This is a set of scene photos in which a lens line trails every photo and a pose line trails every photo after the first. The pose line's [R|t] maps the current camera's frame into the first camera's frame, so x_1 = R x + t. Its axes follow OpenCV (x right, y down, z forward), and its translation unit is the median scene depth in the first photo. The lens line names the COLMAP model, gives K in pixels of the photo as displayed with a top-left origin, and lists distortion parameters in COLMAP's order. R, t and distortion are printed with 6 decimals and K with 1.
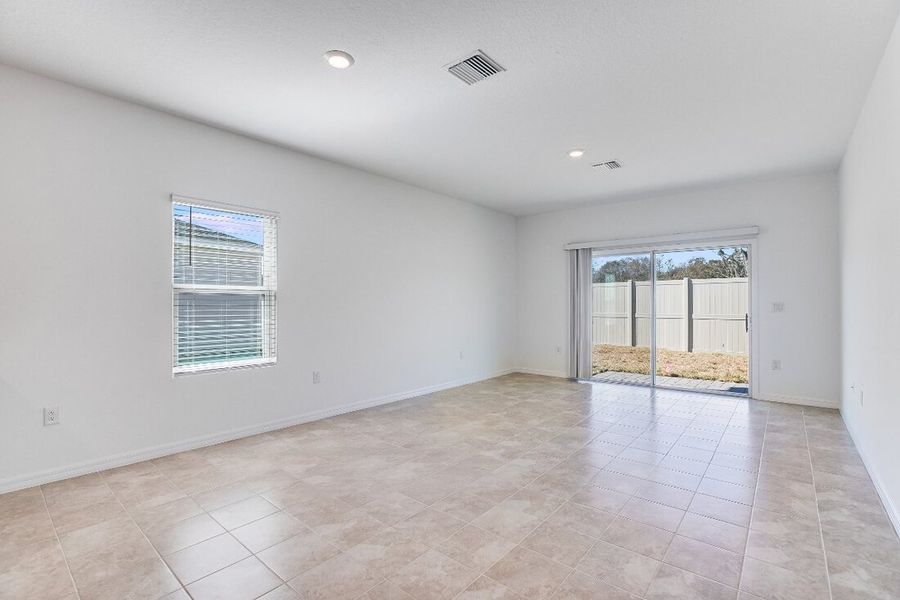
lens RADIAL K [[416.6, 0, 448.4], [0, 416.6, 295.1], [0, 0, 1]] dist [-0.034709, 0.008818]
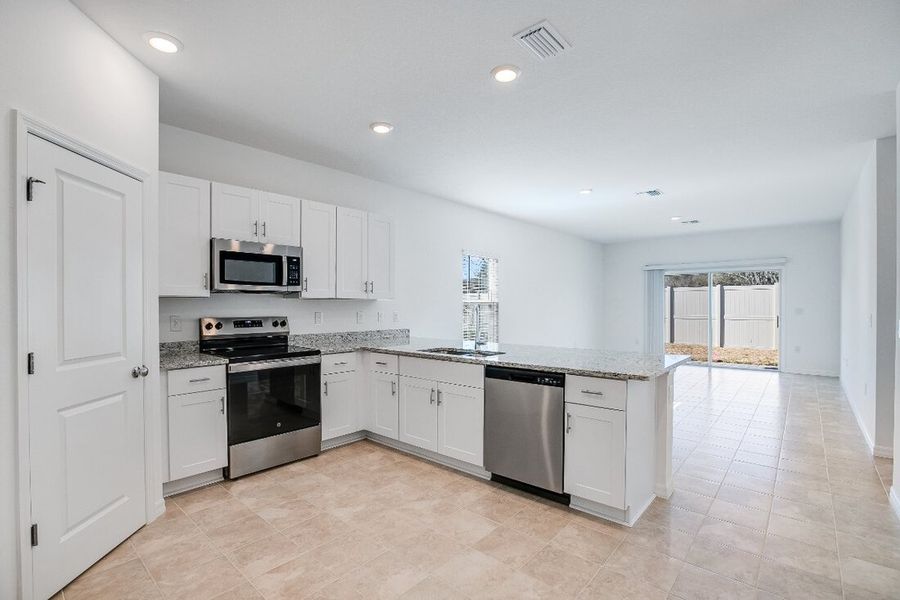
lens RADIAL K [[416.6, 0, 447.4], [0, 416.6, 304.7], [0, 0, 1]] dist [-0.034709, 0.008818]
pose [[0.999584, -0.005058, -0.028395, -0.462535], [0.005650, 0.999768, 0.020799, -0.036524], [0.028283, -0.020951, 0.999380, -0.557452]]
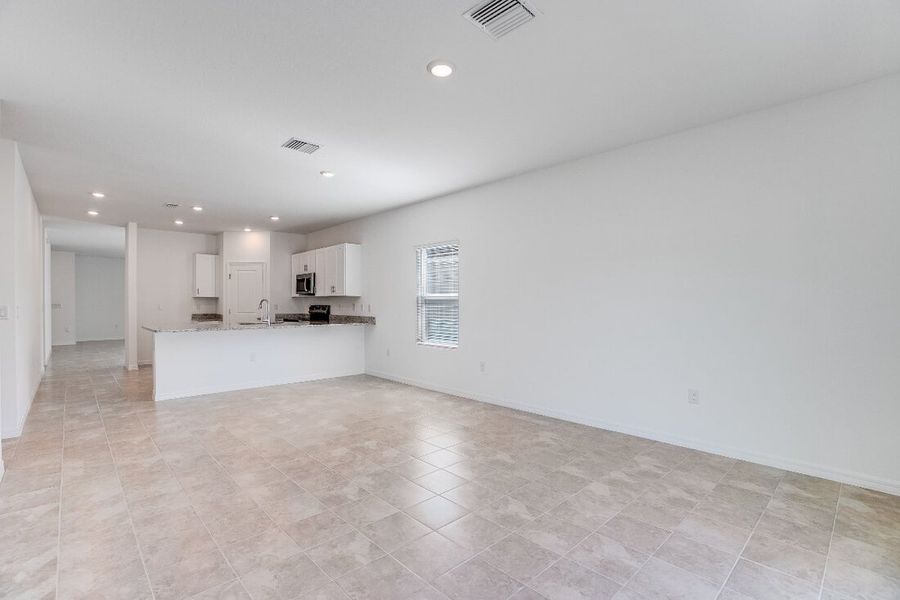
lens RADIAL K [[416.6, 0, 446.6], [0, 416.6, 304.3], [0, 0, 1]] dist [-0.034709, 0.008818]
pose [[-0.131740, -0.002914, -0.991280, 0.997816], [0.017264, 0.999837, -0.005233, 0.022268], [0.991134, -0.017803, -0.131668, 1.167227]]
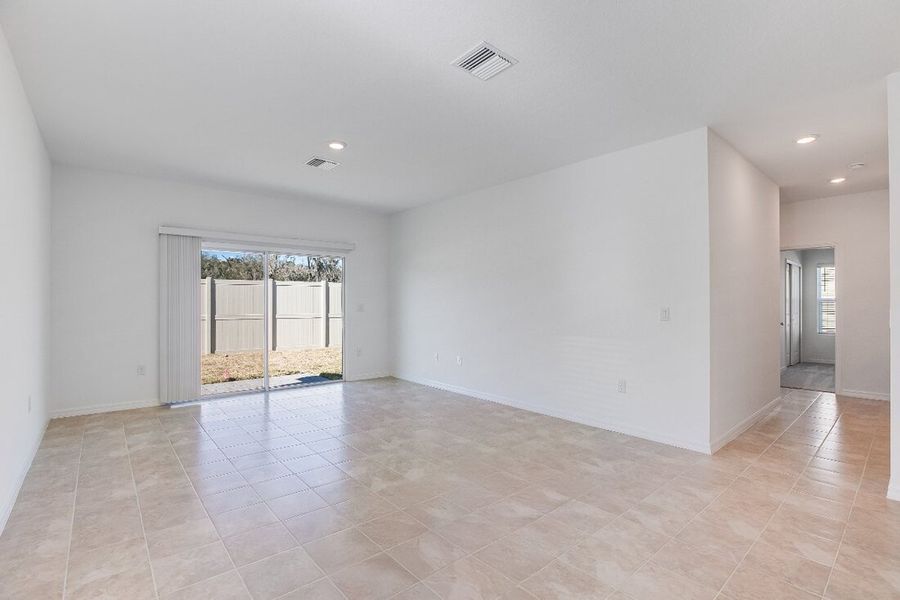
lens RADIAL K [[416.6, 0, 458.0], [0, 416.6, 298.4], [0, 0, 1]] dist [-0.034709, 0.008818]
pose [[0.153338, 0.013097, 0.988087, -0.611940], [-0.020892, 0.999732, -0.010009, 0.007183], [-0.987953, -0.019108, 0.153570, 0.625153]]
